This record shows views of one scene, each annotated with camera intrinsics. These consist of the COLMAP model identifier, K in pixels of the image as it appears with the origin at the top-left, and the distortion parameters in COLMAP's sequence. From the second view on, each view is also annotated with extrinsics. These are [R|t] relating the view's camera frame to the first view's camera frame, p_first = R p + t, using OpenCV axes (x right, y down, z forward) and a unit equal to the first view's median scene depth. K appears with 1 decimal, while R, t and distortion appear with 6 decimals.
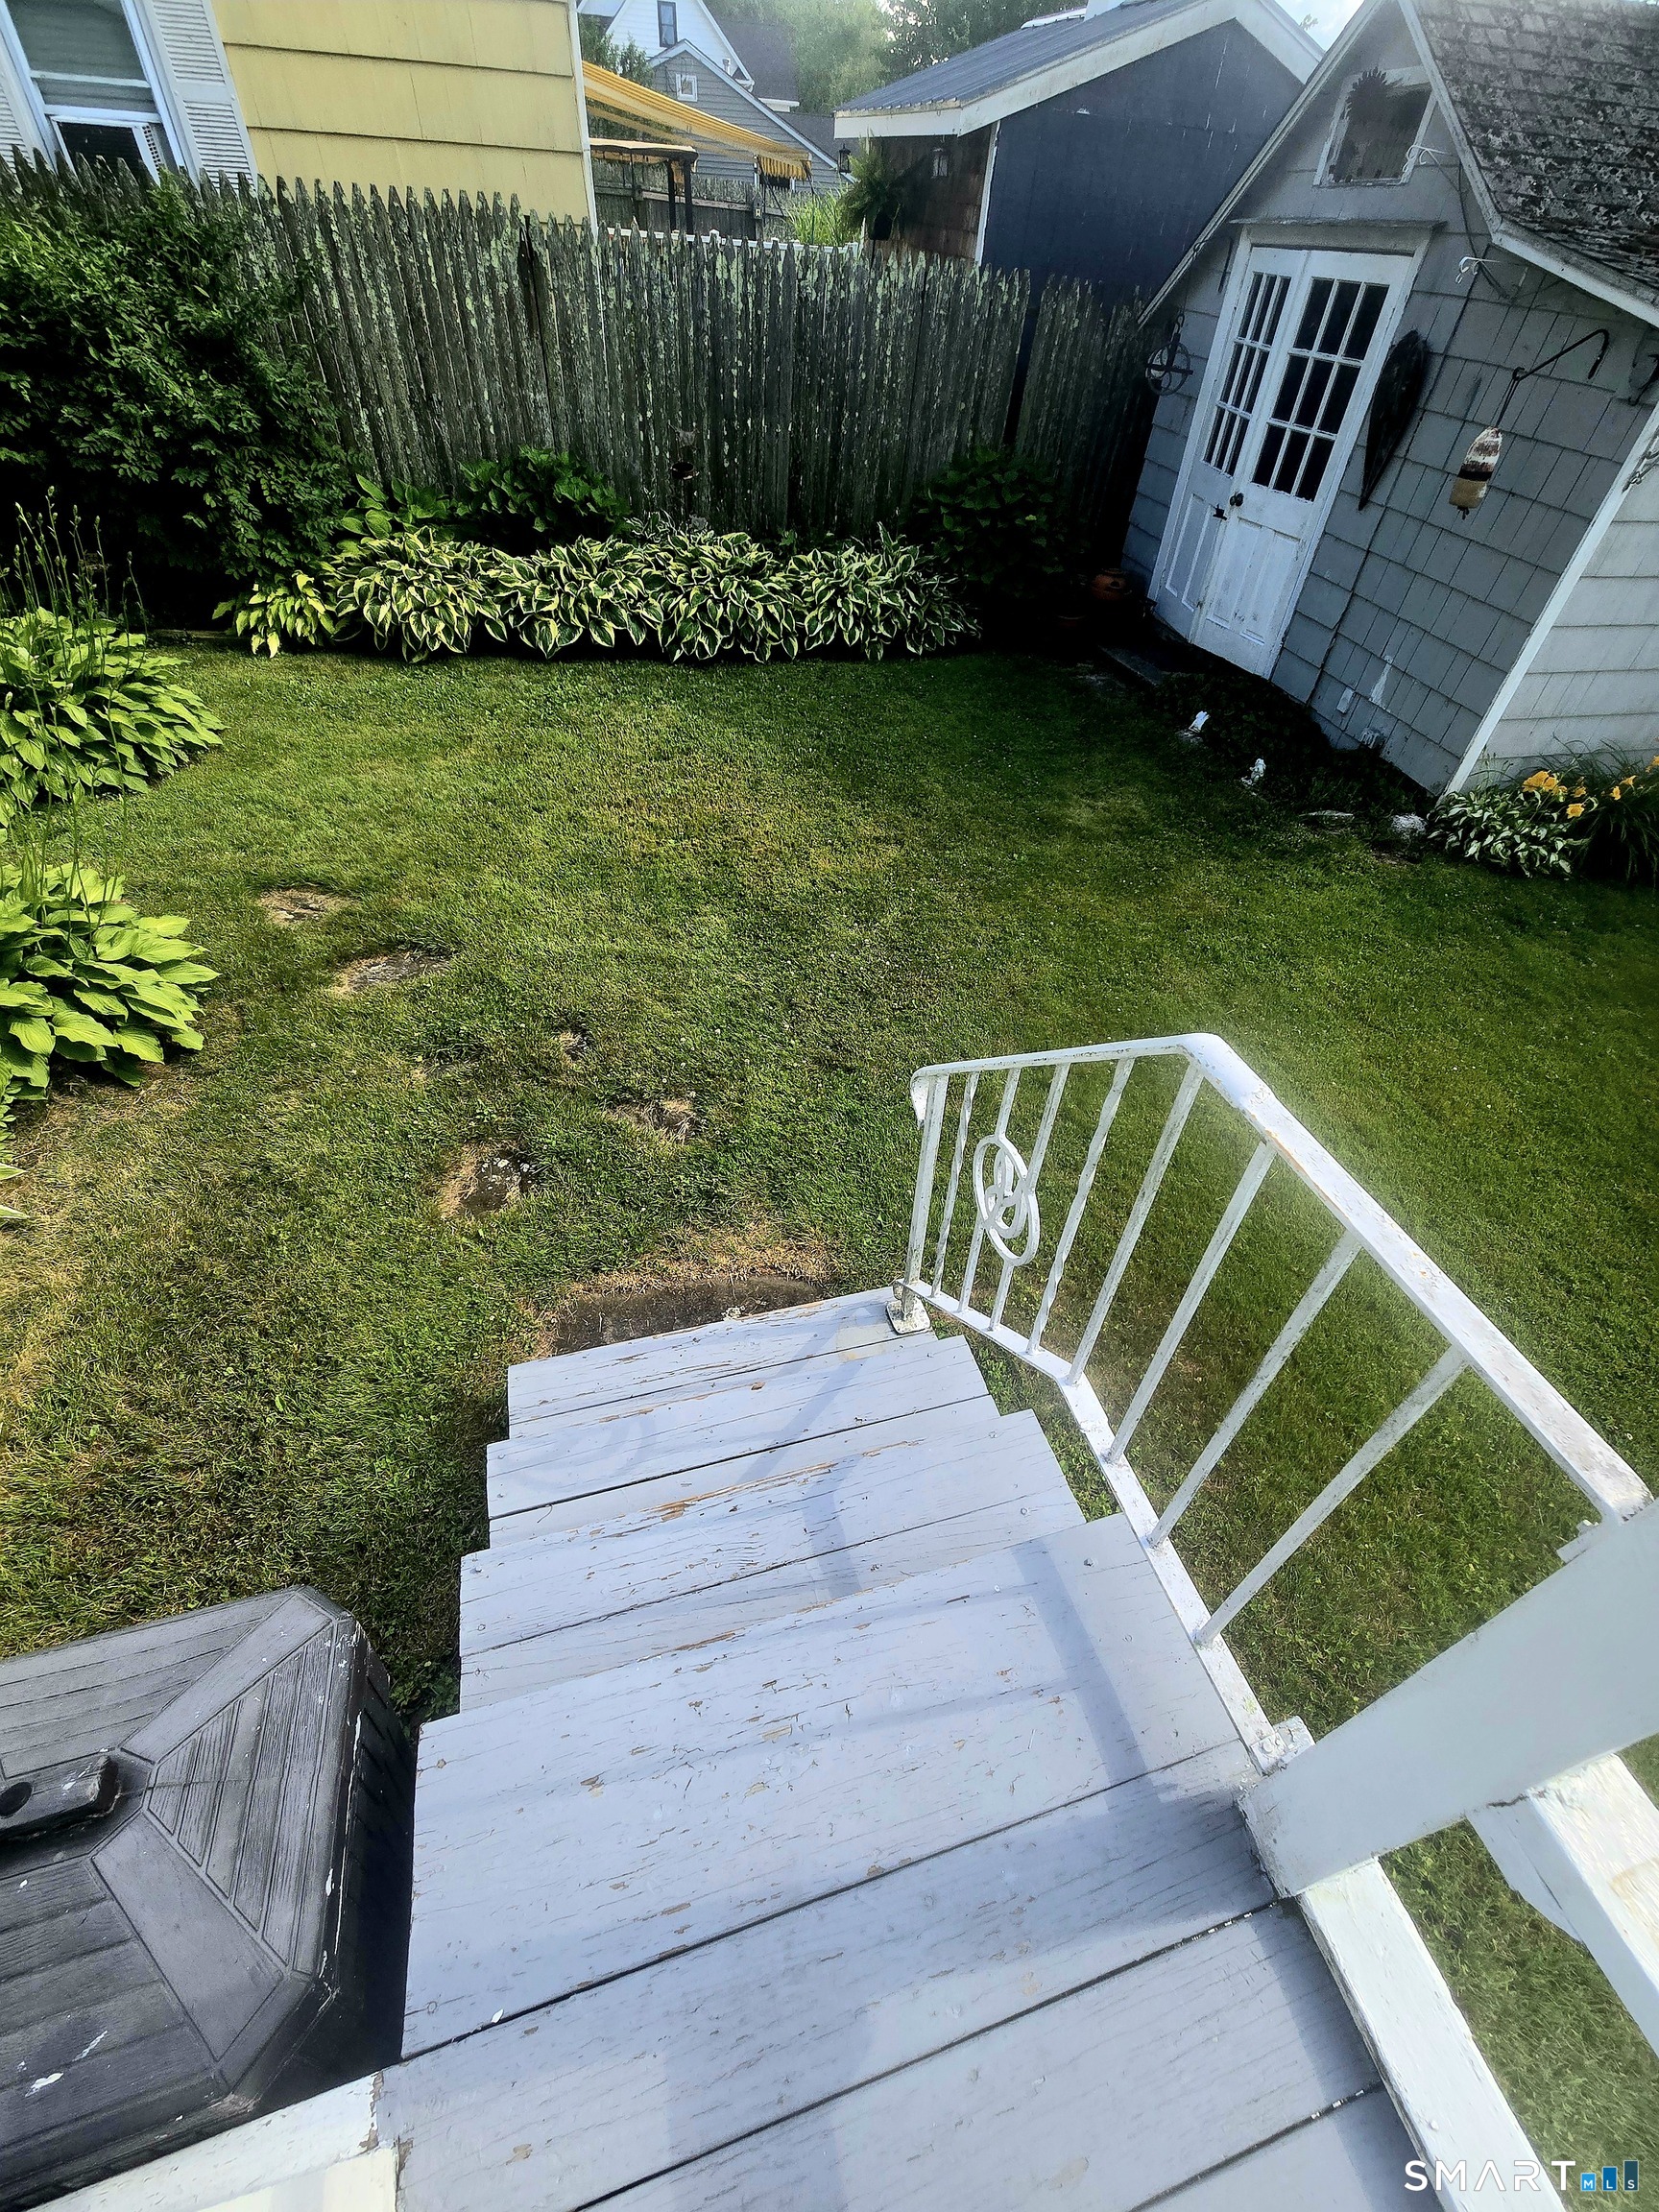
lens RADIAL K [[906.9, 0, 848.3], [0, 906.9, 1119.5], [0, 0, 1]] dist [0.002074, -0.001090]
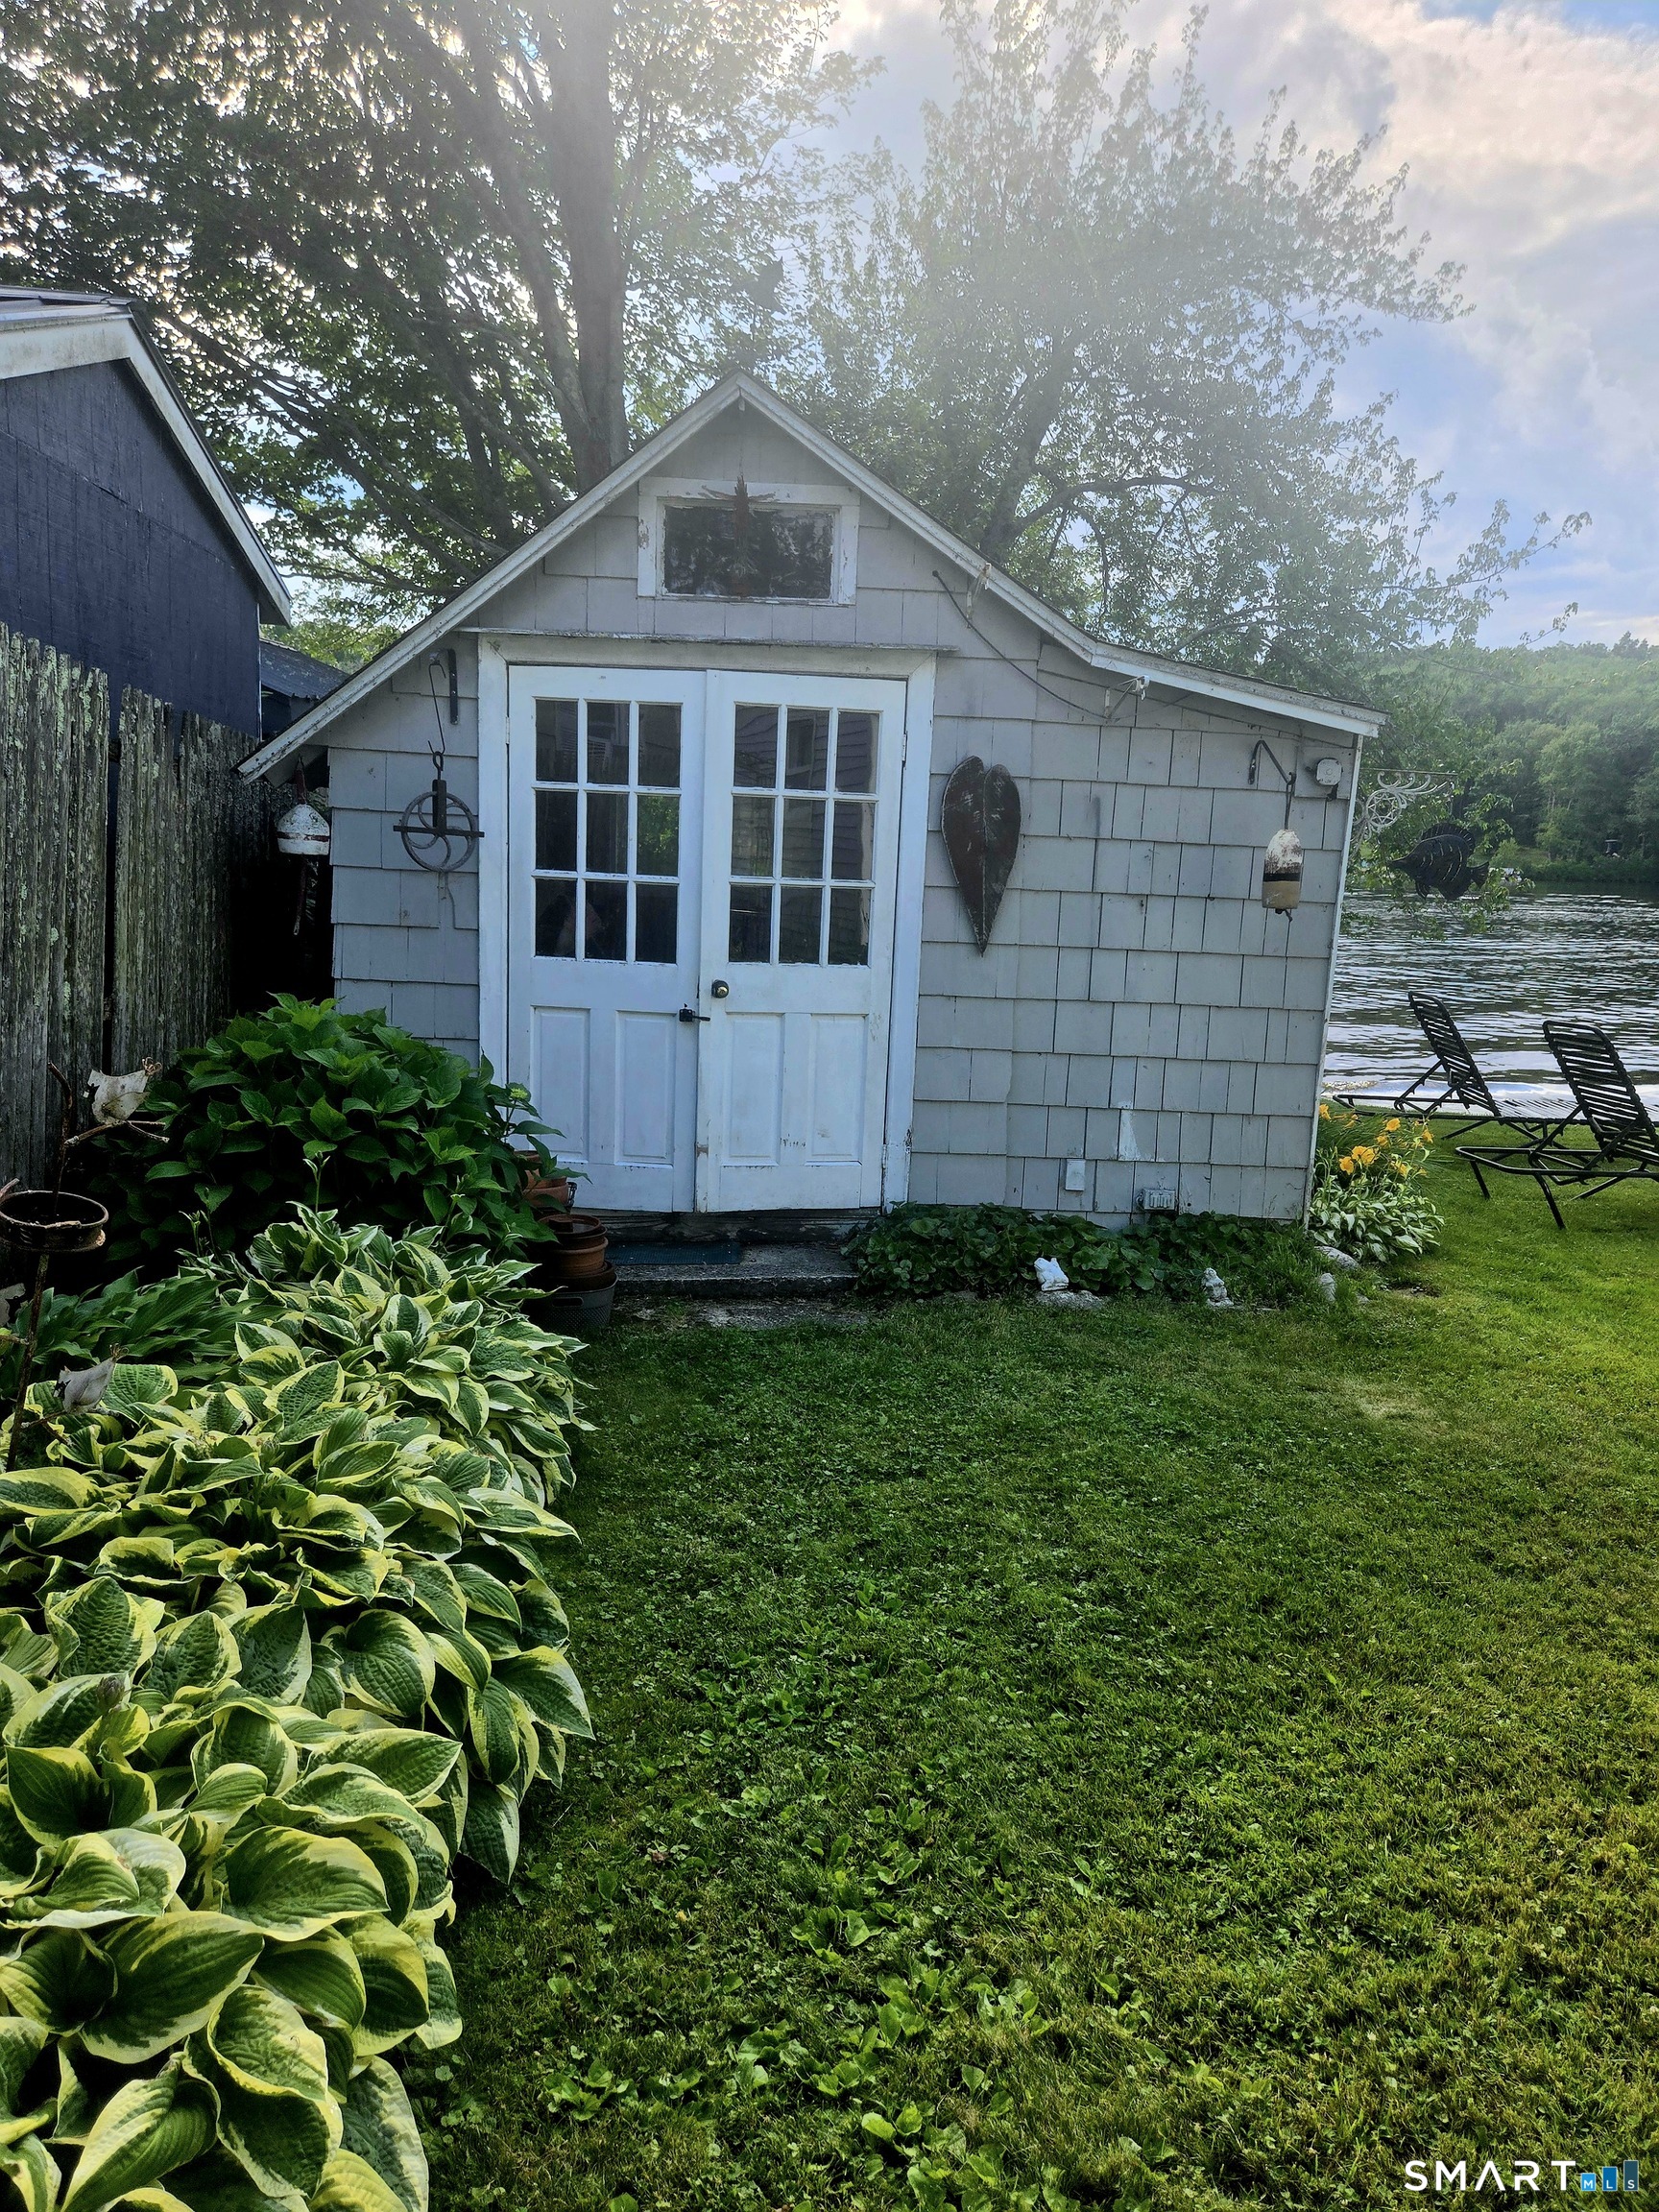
lens RADIAL K [[1527.4, 0, 835.0], [0, 1527.4, 1106.7], [0, 0, 1]] dist [0.056312, 0.000895]
pose [[0.168772, -0.209708, 0.963088, -0.671672], [0.677347, 0.734507, 0.041237, -0.783011], [-0.716042, 0.645386, 0.266010, 0.928913]]
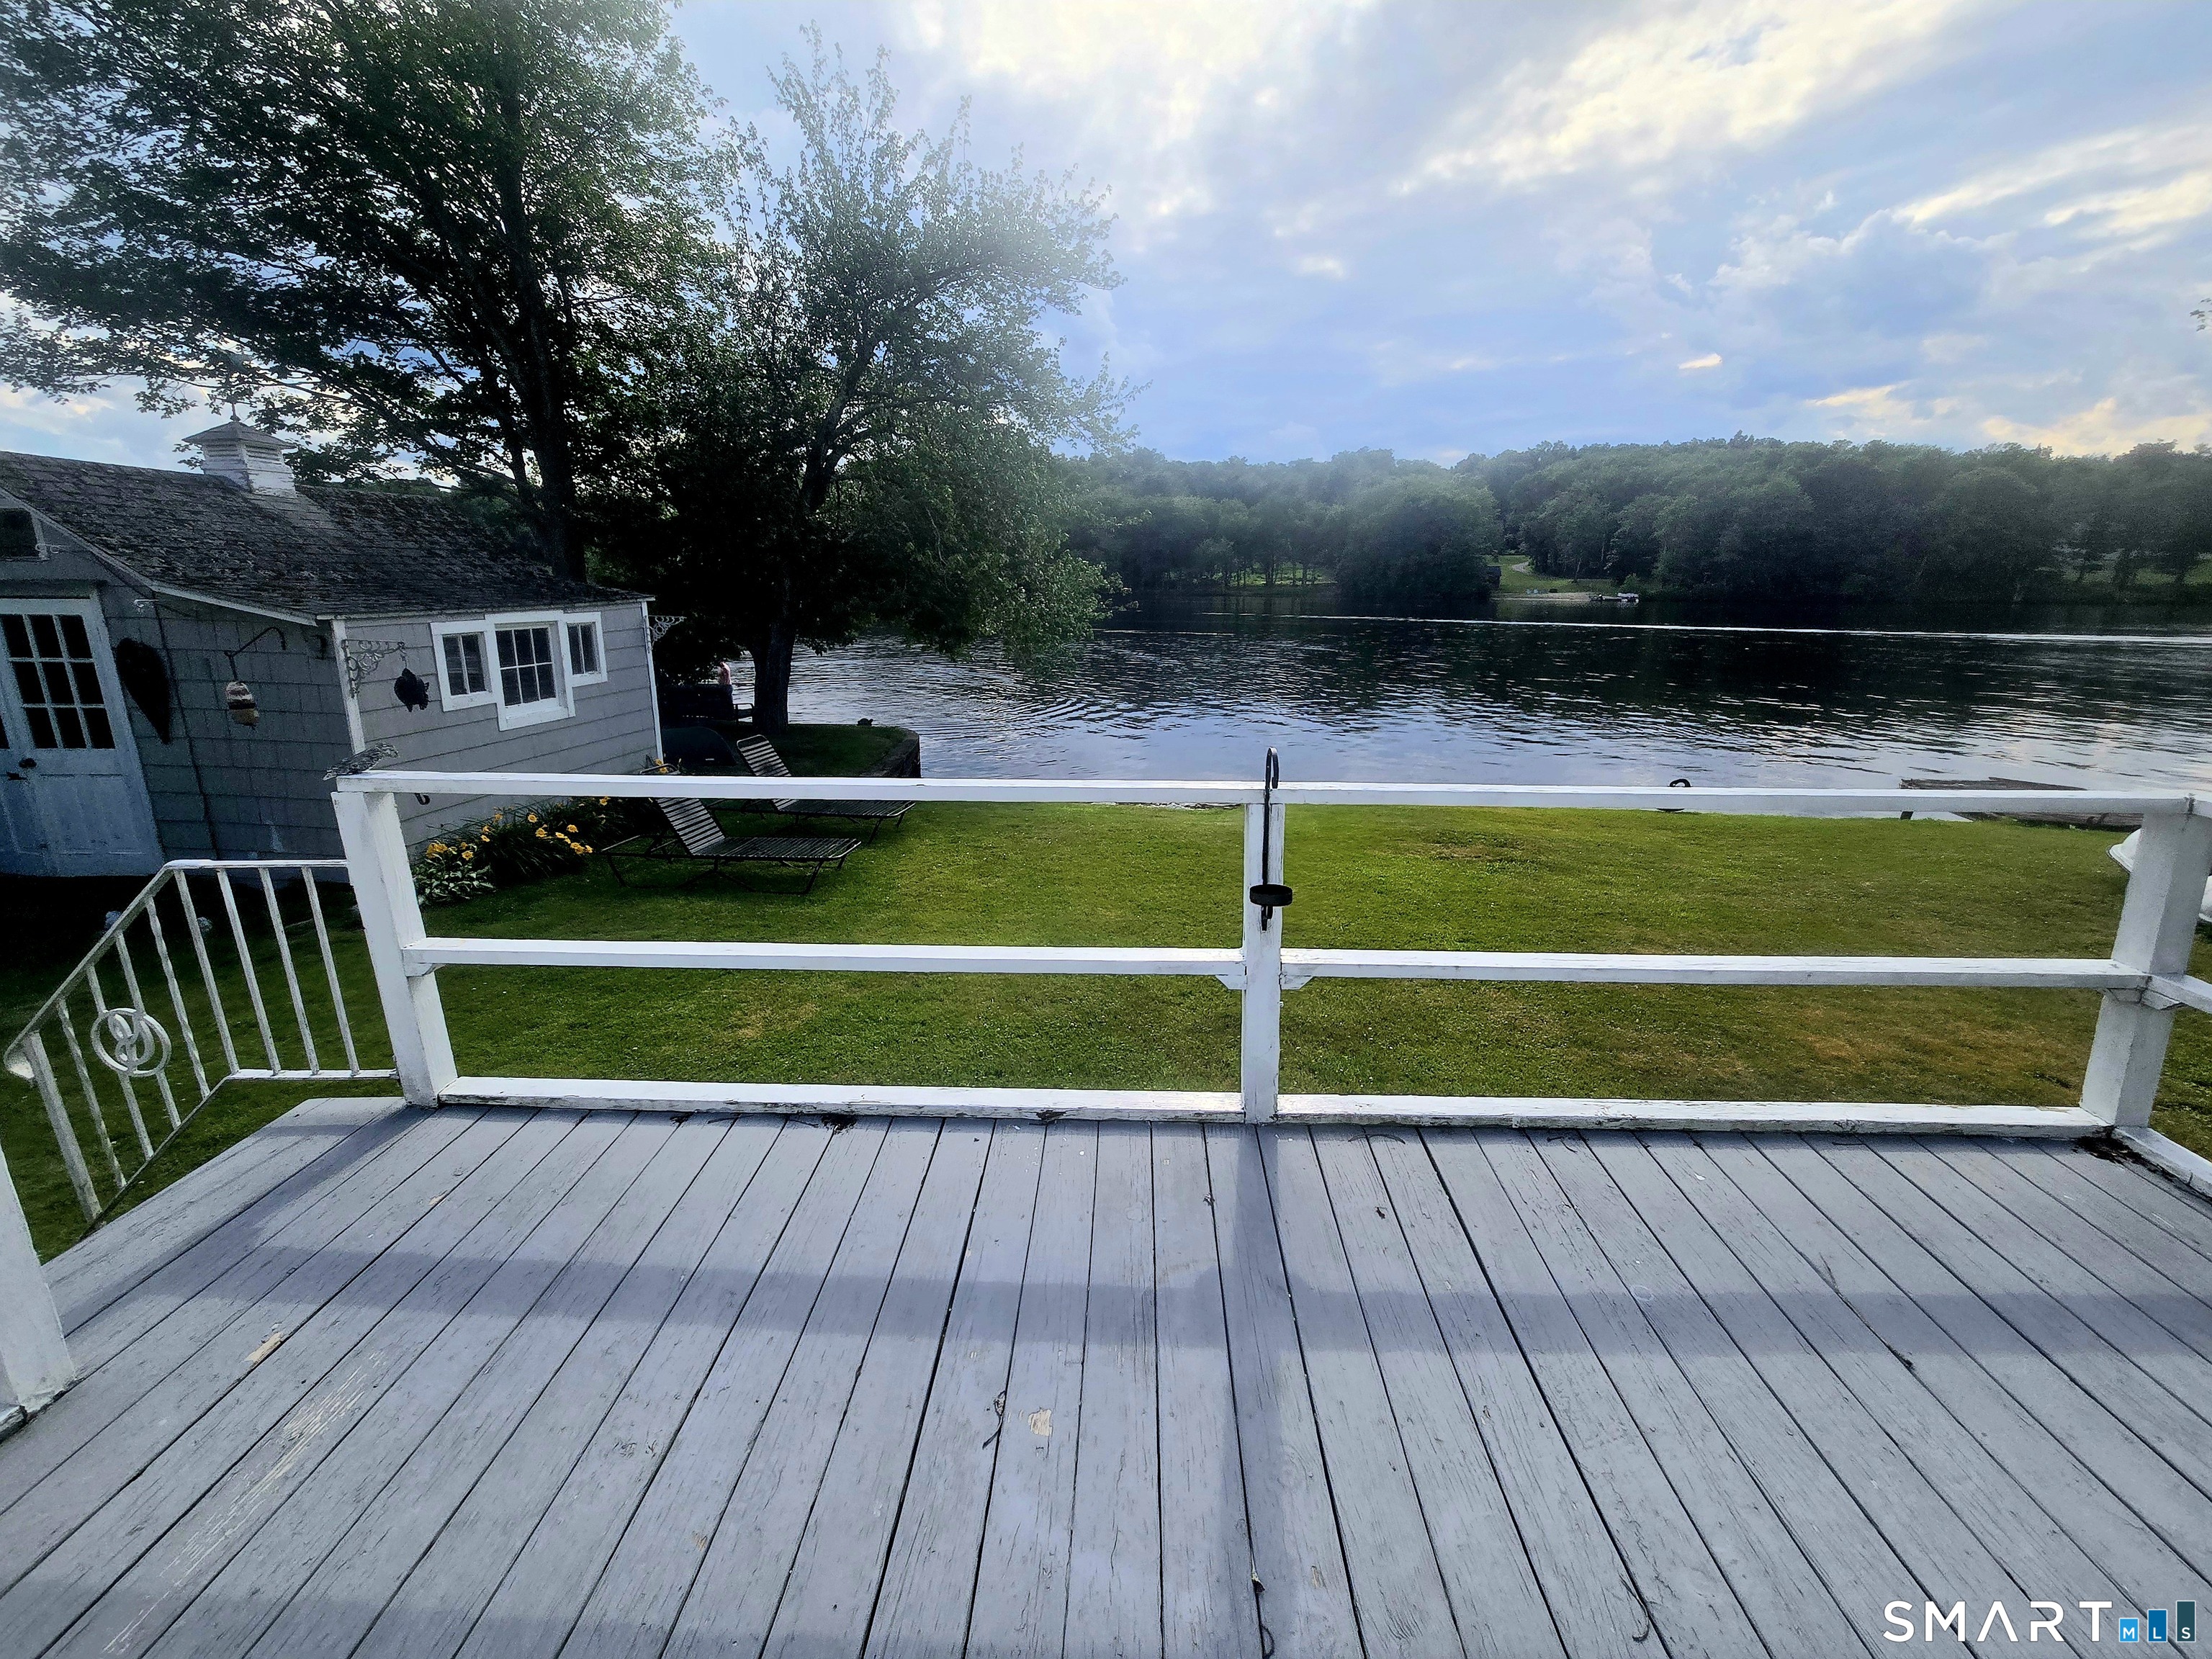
lens RADIAL K [[906.9, 0, 1113.5], [0, 906.9, 814.6], [0, 0, 1]] dist [0.002074, -0.001090]
pose [[0.316562, -0.284579, 0.904877, -0.233622], [0.673162, 0.739489, -0.002933, 0.352898], [-0.668312, 0.610058, 0.425662, -0.438433]]
